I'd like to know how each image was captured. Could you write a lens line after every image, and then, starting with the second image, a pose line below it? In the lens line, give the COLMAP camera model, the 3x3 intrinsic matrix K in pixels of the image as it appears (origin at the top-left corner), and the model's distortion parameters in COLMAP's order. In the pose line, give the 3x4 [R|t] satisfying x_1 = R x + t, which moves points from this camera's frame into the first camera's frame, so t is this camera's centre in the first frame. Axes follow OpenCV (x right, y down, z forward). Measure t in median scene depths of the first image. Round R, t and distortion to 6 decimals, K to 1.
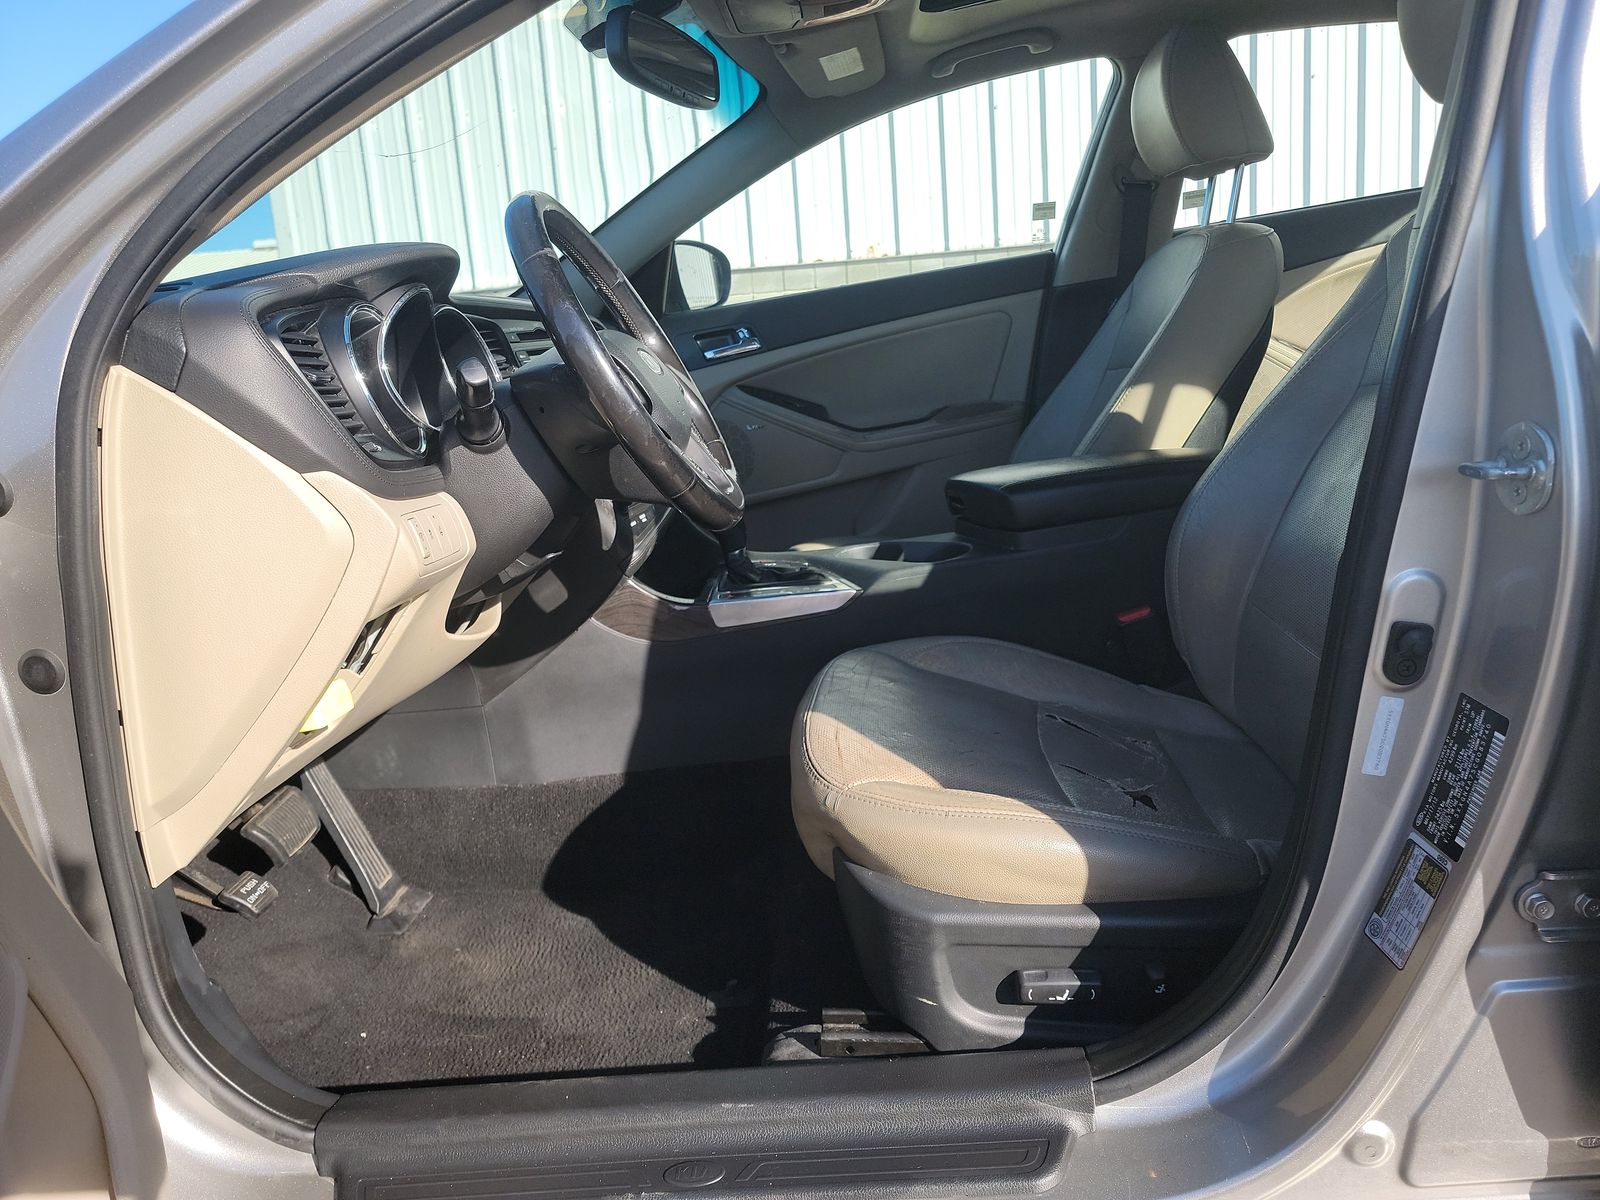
lens RADIAL K [[1109.7, 0, 802.6], [0, 1109.7, 606.5], [0, 0, 1]] dist [0.041674, -0.037544]
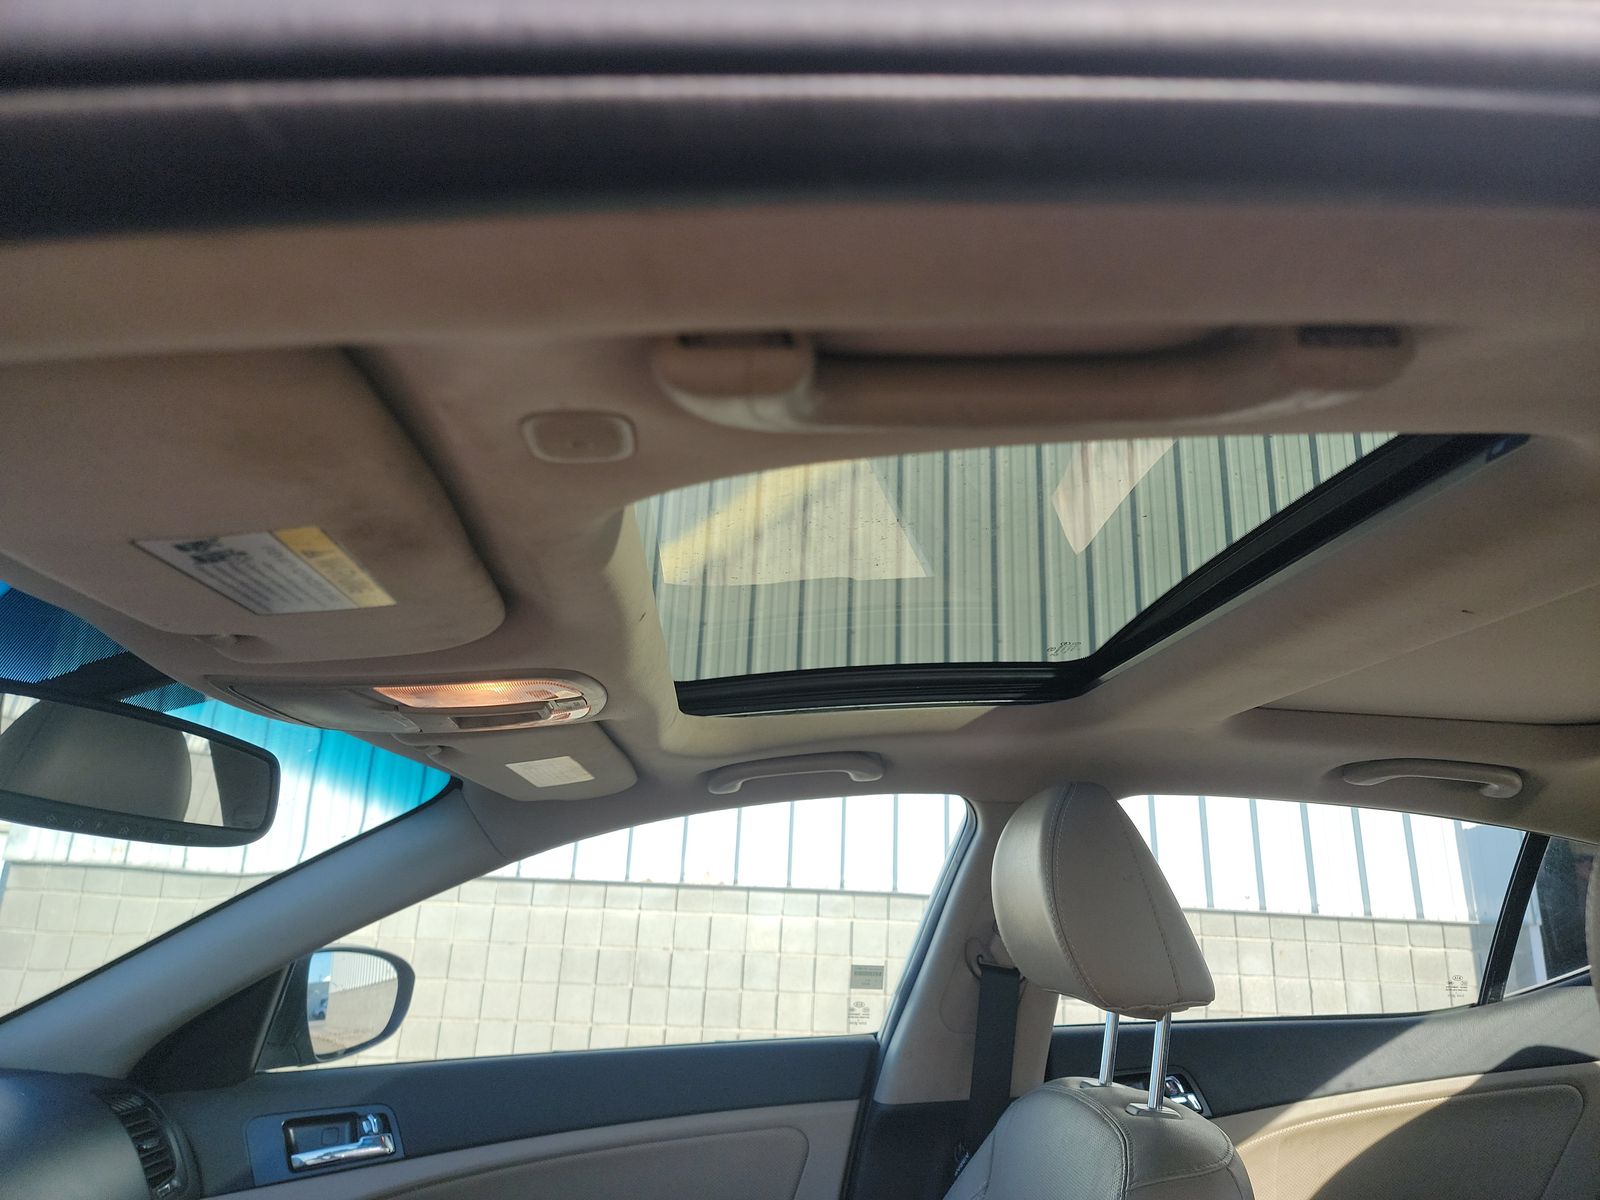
lens RADIAL K [[1109.7, 0, 807.4], [0, 1109.7, 601.5], [0, 0, 1]] dist [0.041674, -0.037544]
pose [[0.984766, 0.148457, 0.090533, 0.084702], [-0.083970, 0.861930, -0.500027, -0.209725], [-0.152266, 0.484807, 0.861265, 0.306372]]
